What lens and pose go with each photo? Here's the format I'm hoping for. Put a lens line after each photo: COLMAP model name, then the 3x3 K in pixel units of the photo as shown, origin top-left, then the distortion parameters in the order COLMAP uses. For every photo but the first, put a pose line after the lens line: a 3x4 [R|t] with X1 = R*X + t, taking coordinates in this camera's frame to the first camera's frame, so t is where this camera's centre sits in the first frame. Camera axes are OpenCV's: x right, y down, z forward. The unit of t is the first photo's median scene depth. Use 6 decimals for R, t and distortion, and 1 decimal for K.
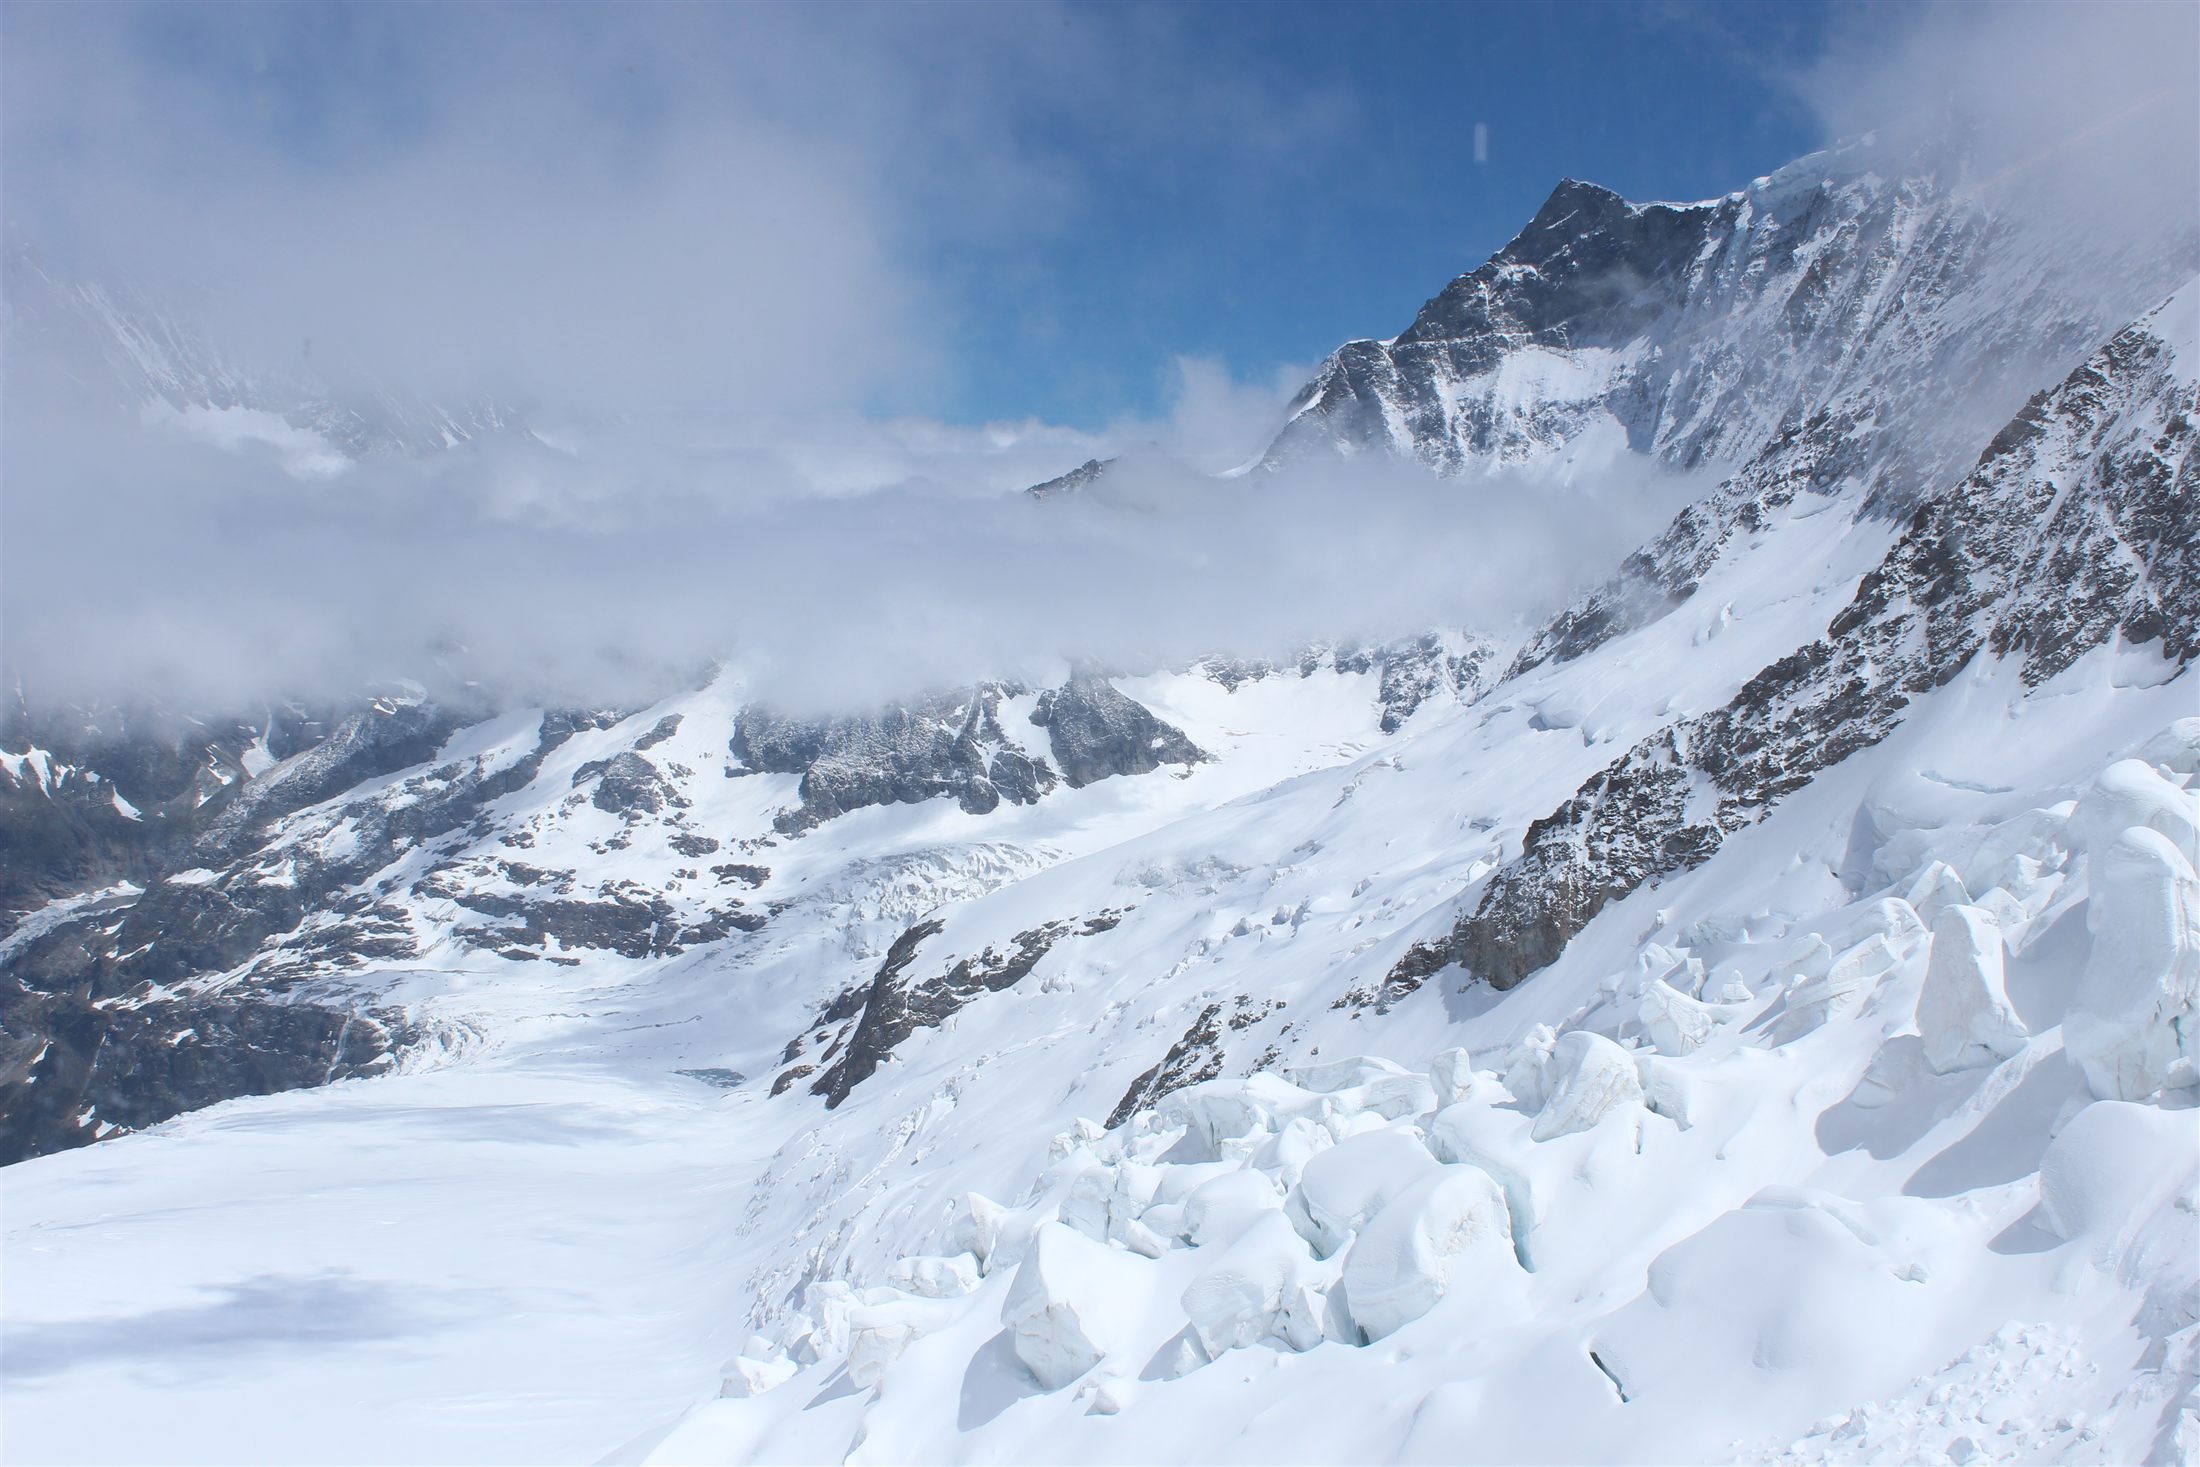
lens RADIAL K [[2102.3, 0, 1123.4], [0, 2102.3, 765.4], [0, 0, 1]] dist [-0.110857, 0.104604]
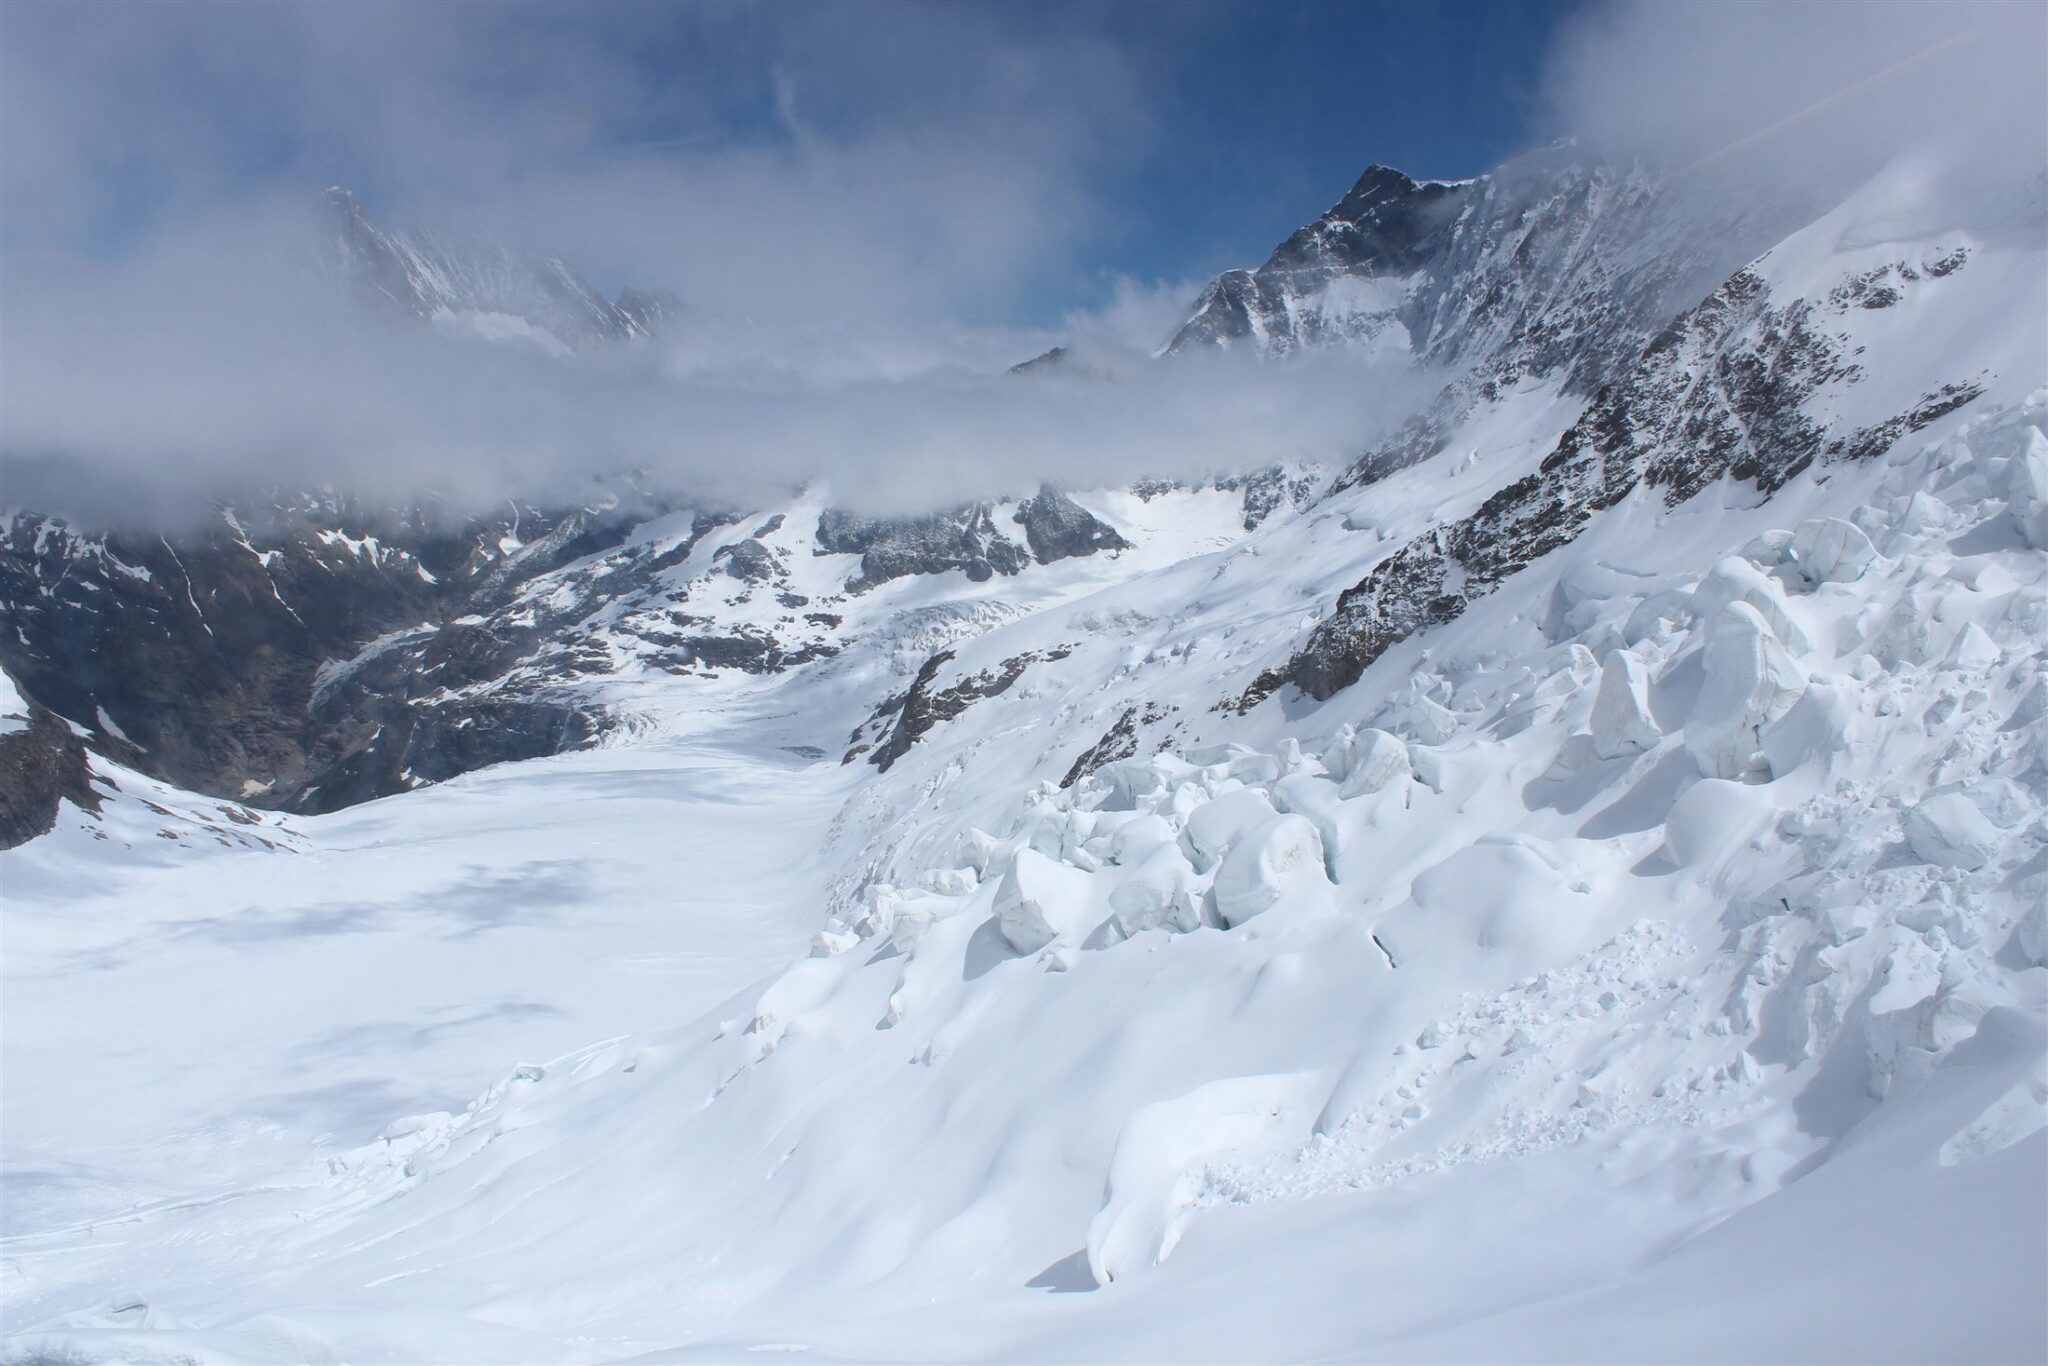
lens RADIAL K [[1957.0, 0, 1045.8], [0, 1957.0, 712.7], [0, 0, 1]] dist [-0.110857, 0.104604]
pose [[0.999699, 0.011014, -0.021903, 0.011842], [-0.008634, 0.994336, 0.105929, -0.033626], [0.022946, -0.105708, 0.994132, -0.428411]]
